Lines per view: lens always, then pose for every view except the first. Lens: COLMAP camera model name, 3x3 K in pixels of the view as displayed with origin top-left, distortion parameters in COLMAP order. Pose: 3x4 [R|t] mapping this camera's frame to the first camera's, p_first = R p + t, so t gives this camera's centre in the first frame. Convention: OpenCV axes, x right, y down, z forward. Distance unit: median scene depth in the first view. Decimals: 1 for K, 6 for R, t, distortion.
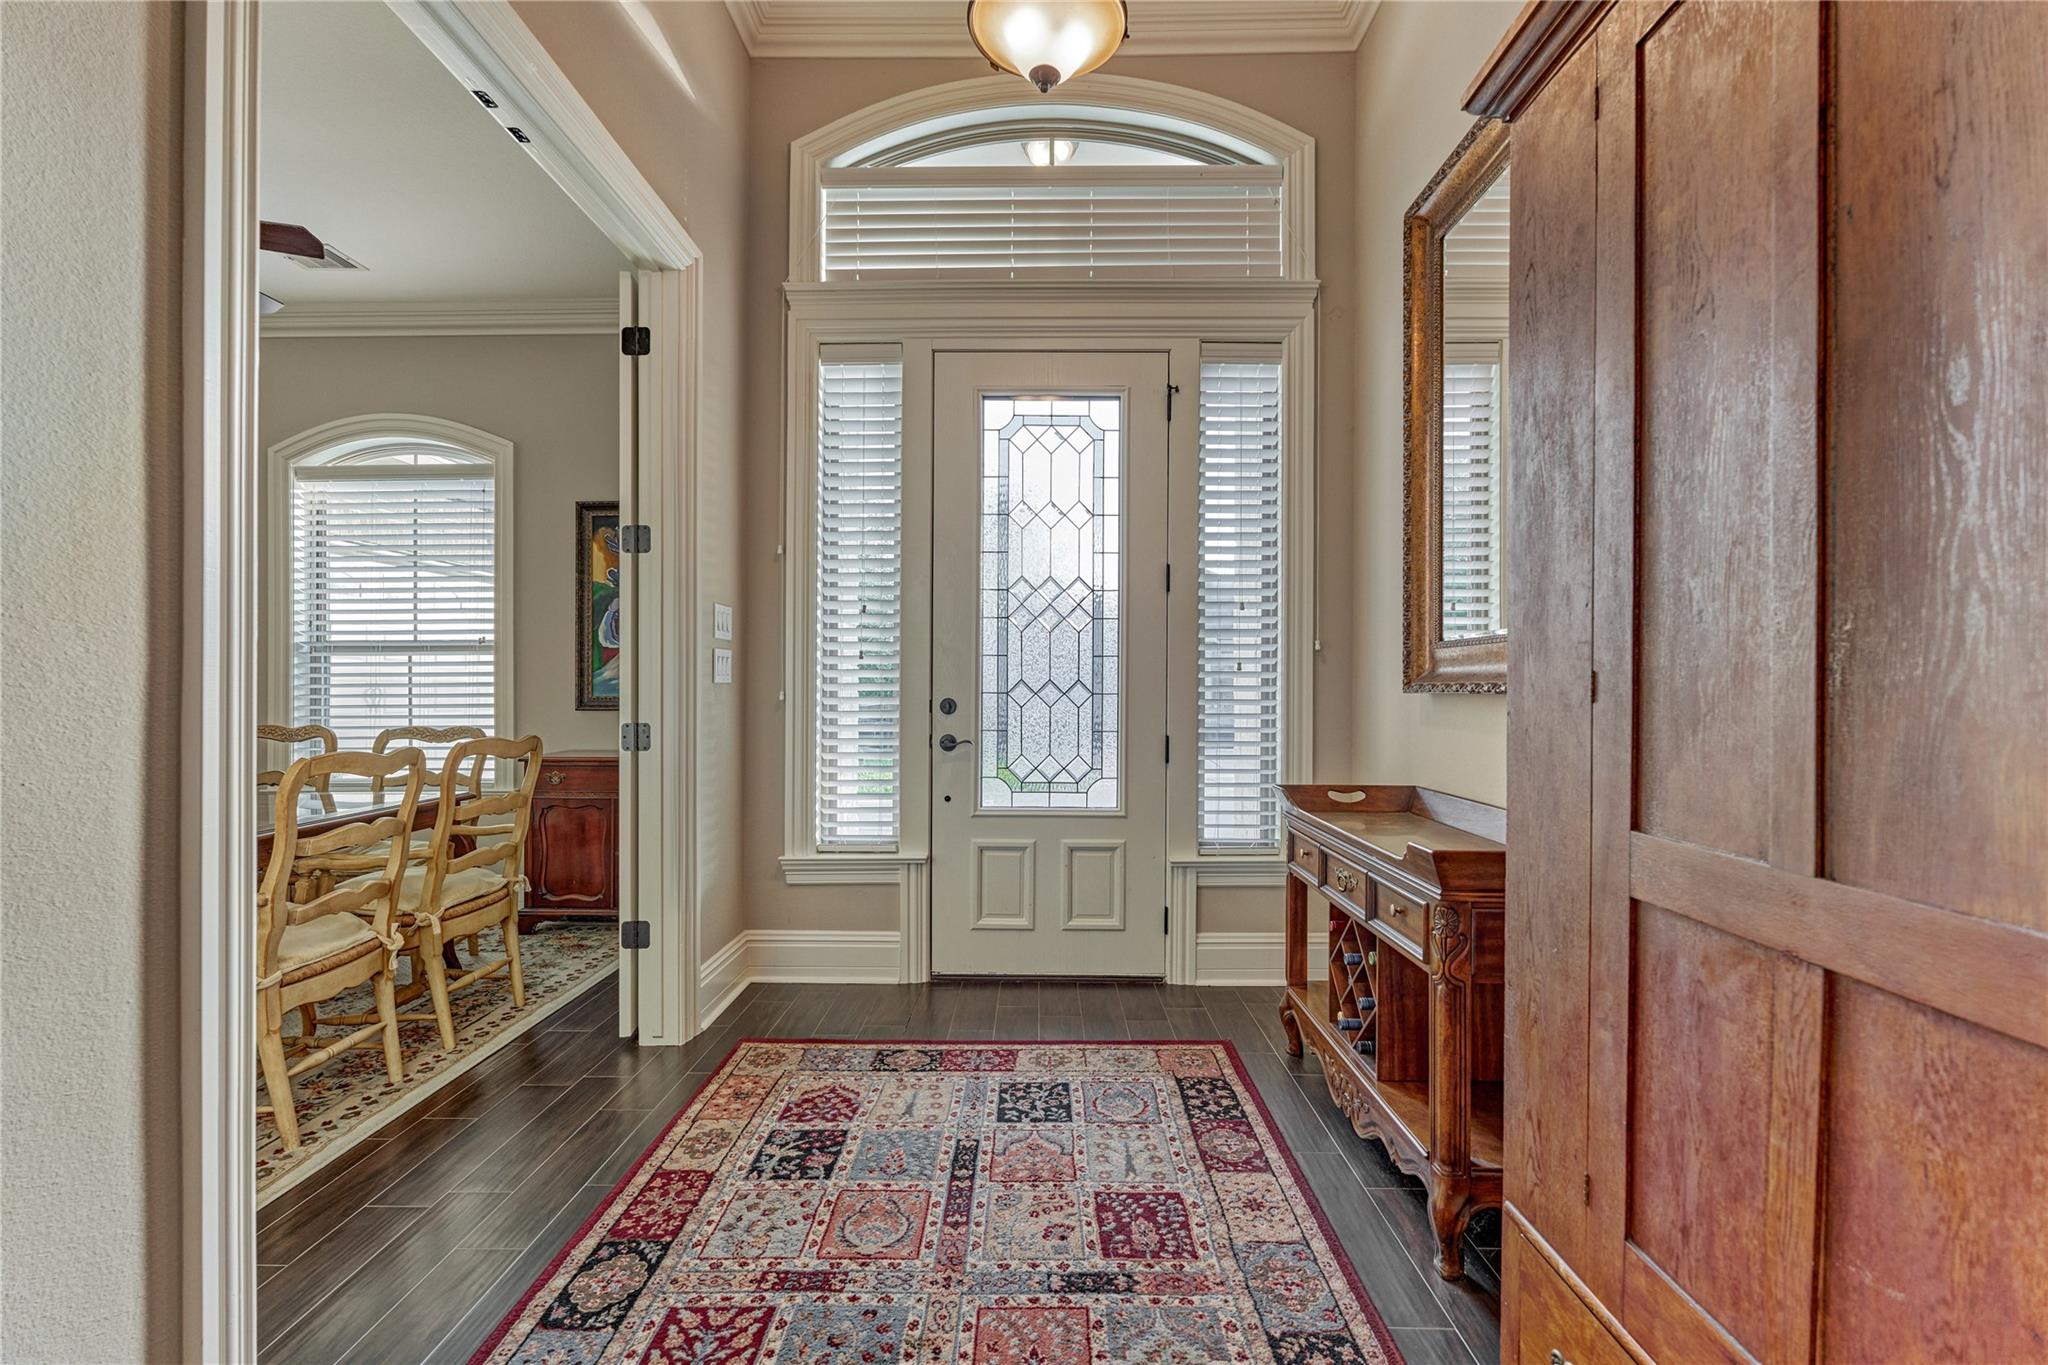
lens RADIAL K [[896.3, 0, 1026.9], [0, 896.3, 682.1], [0, 0, 1]] dist [-0.000841, -0.000596]
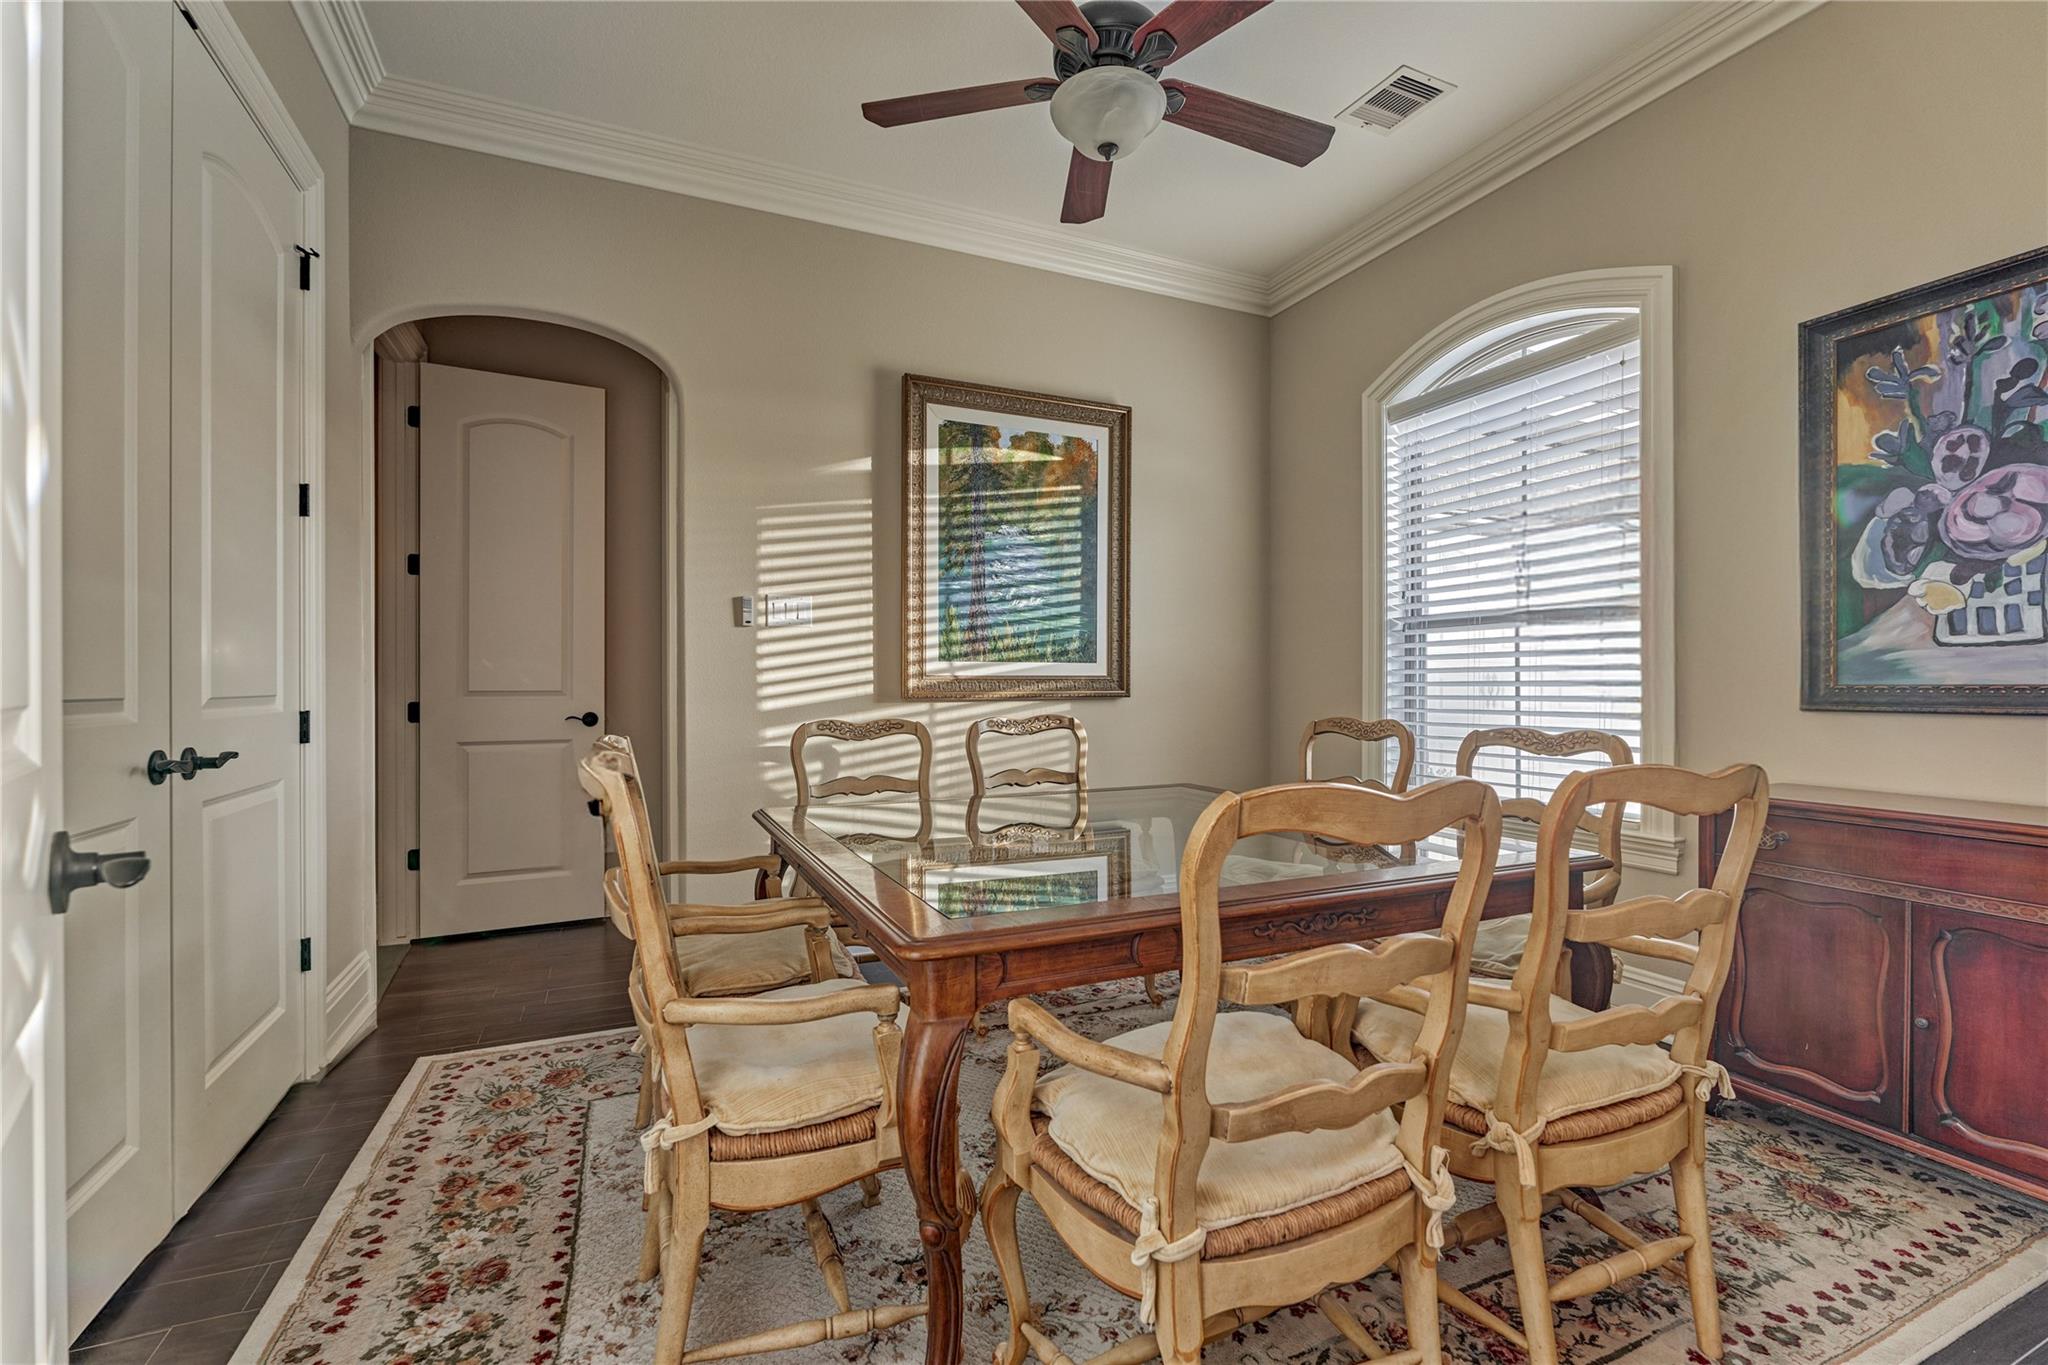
lens RADIAL K [[896.3, 0, 1021.8], [0, 896.3, 680.6], [0, 0, 1]] dist [-0.000841, -0.000596]
pose [[0.424863, -0.001196, -0.905257, -0.447652], [0.001496, 0.999999, -0.000619, 0.027677], [0.905256, -0.001091, 0.424864, 0.724224]]
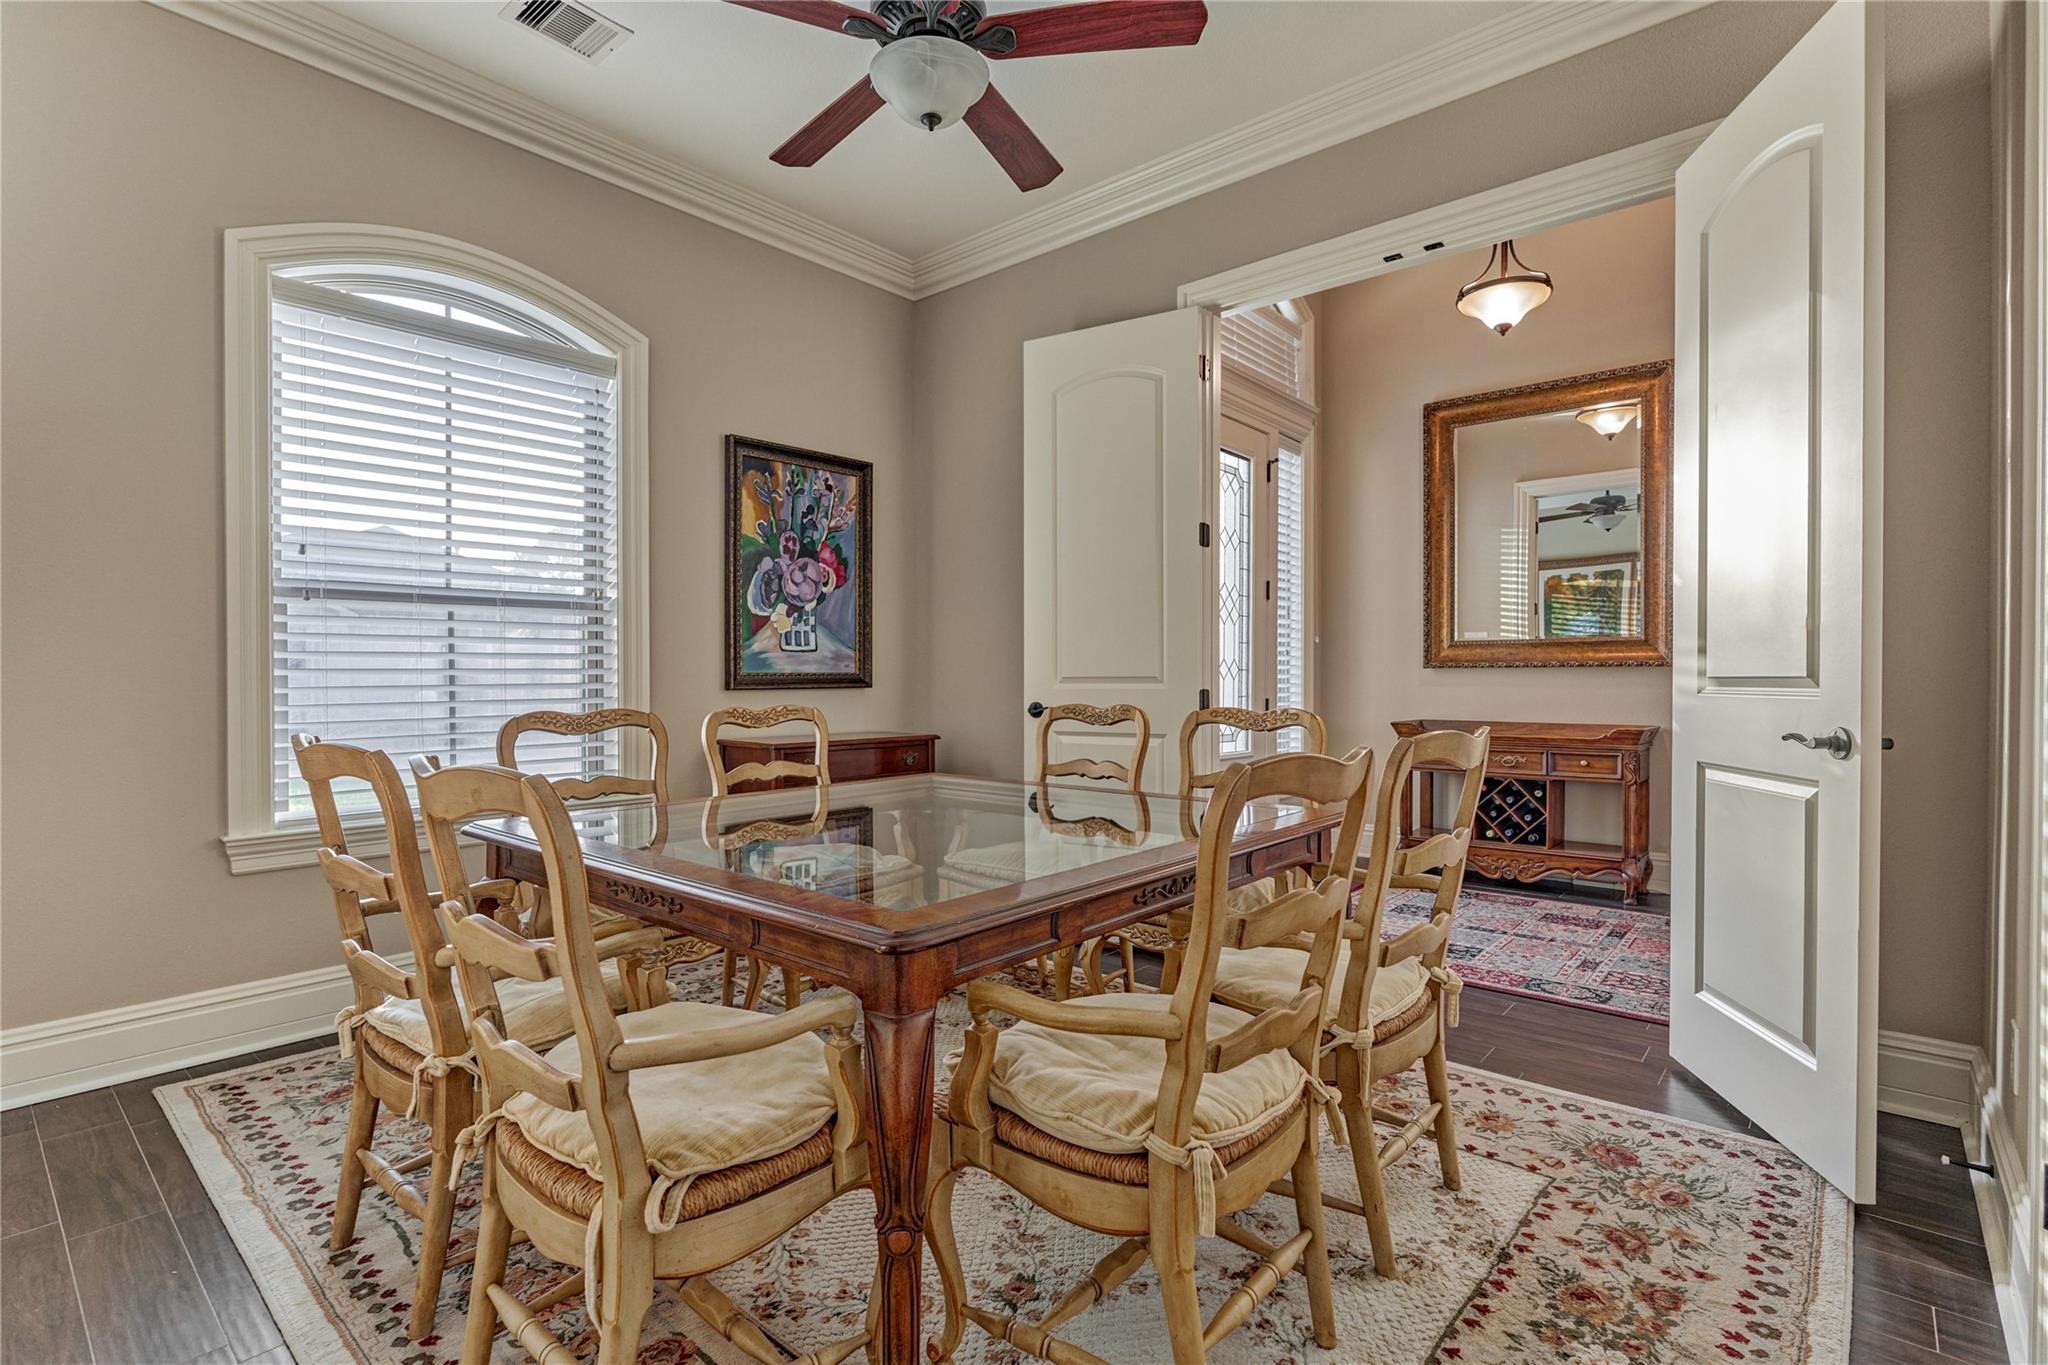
lens RADIAL K [[952.3, 0, 1026.6], [0, 952.3, 688.6], [0, 0, 1]] dist [-0.002875, -0.001032]
pose [[0.646290, -0.007161, 0.763058, -2.074374], [-0.004464, 0.999903, 0.013165, 0.037684], [-0.763078, -0.011915, 0.646196, 0.481580]]
